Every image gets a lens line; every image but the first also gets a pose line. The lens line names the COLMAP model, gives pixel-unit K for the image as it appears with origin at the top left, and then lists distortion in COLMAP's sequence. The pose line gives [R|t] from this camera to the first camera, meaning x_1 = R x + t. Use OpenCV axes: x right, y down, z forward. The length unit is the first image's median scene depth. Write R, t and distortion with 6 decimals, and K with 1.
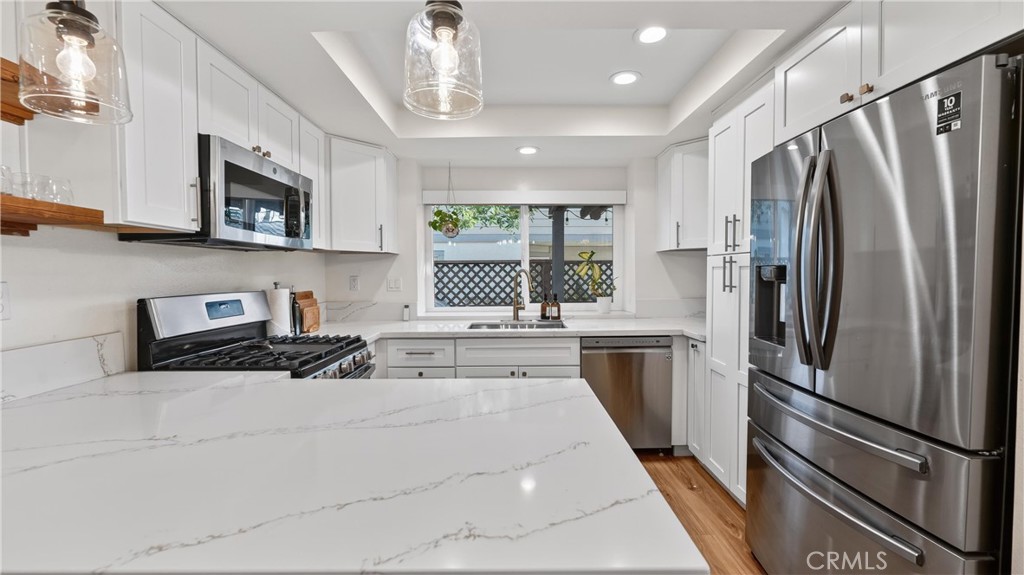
lens RADIAL K [[412.3, 0, 505.6], [0, 412.3, 289.6], [0, 0, 1]] dist [-0.011131, -0.000620]
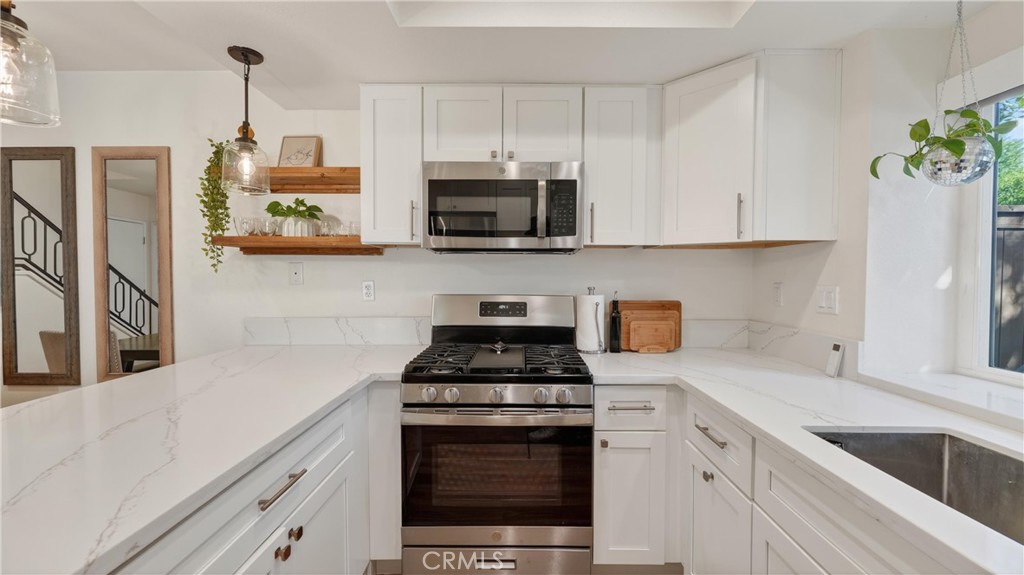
lens RADIAL K [[412.3, 0, 506.3], [0, 412.3, 282.3], [0, 0, 1]] dist [-0.011131, -0.000620]
pose [[0.007958, 0.023055, -0.999703, 0.351068], [-0.041607, 0.998876, 0.022705, -0.044504], [0.999102, 0.041414, 0.008909, 0.876857]]
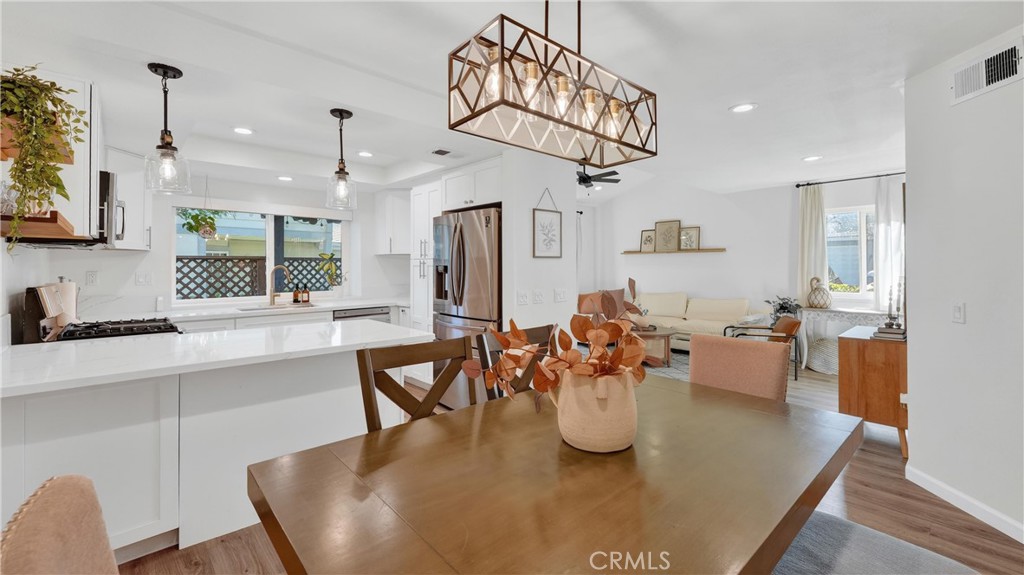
lens RADIAL K [[428.2, 0, 528.4], [0, 428.2, 261.5], [0, 0, 1]] dist [0.001058, 0.000037]
pose [[0.705928, 0.013540, 0.708155, -0.522997], [0.026765, 0.998593, -0.045774, 0.030624], [-0.707778, 0.051267, 0.704572, -0.762046]]
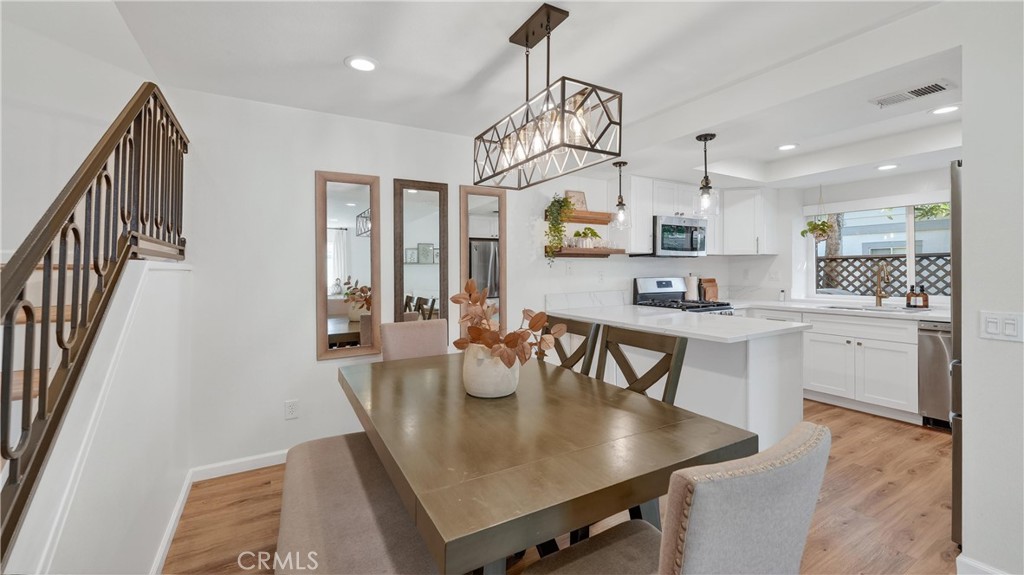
lens RADIAL K [[412.3, 0, 503.5], [0, 412.3, 266.1], [0, 0, 1]] dist [-0.011131, -0.000620]
pose [[0.495679, -0.004589, -0.868494, 0.749146], [-0.029818, 0.999307, -0.022298, 0.020304], [0.867994, 0.036950, 0.495198, -0.793891]]
